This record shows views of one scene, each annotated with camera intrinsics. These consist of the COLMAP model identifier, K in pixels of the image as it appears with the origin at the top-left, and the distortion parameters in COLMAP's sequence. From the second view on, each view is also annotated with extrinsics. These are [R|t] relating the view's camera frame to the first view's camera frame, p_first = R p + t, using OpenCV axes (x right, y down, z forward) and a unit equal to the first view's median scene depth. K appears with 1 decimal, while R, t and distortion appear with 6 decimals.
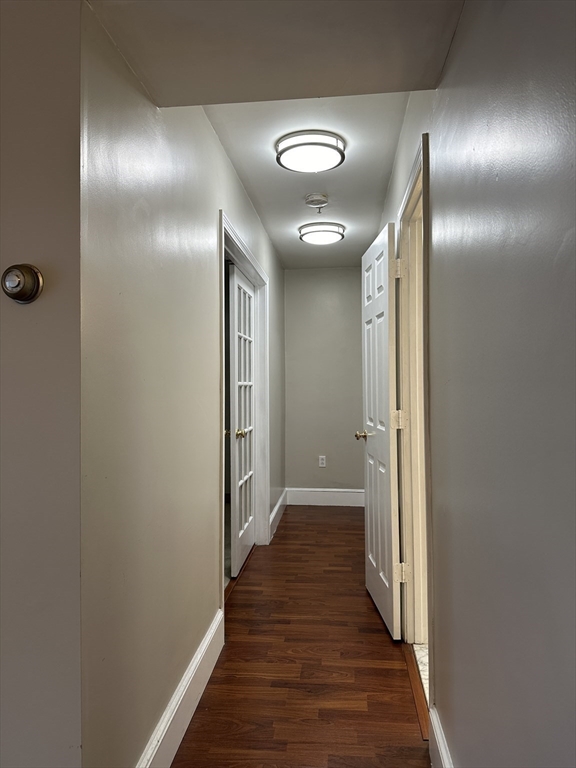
lens RADIAL K [[535.0, 0, 287.4], [0, 535.0, 382.1], [0, 0, 1]] dist [0.088813, -0.104104]
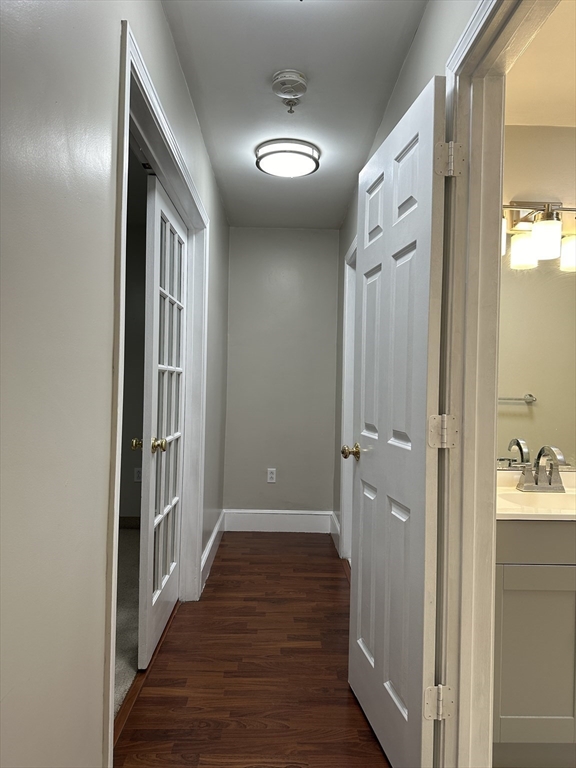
lens RADIAL K [[523.3, 0, 294.6], [0, 523.3, 381.4], [0, 0, 1]] dist [0.086548, -0.139806]
pose [[0.990192, 0.027710, 0.136941, -0.014612], [-0.027674, 0.999615, -0.002167, 0.015962], [-0.136948, -0.001644, 0.990577, 0.331573]]
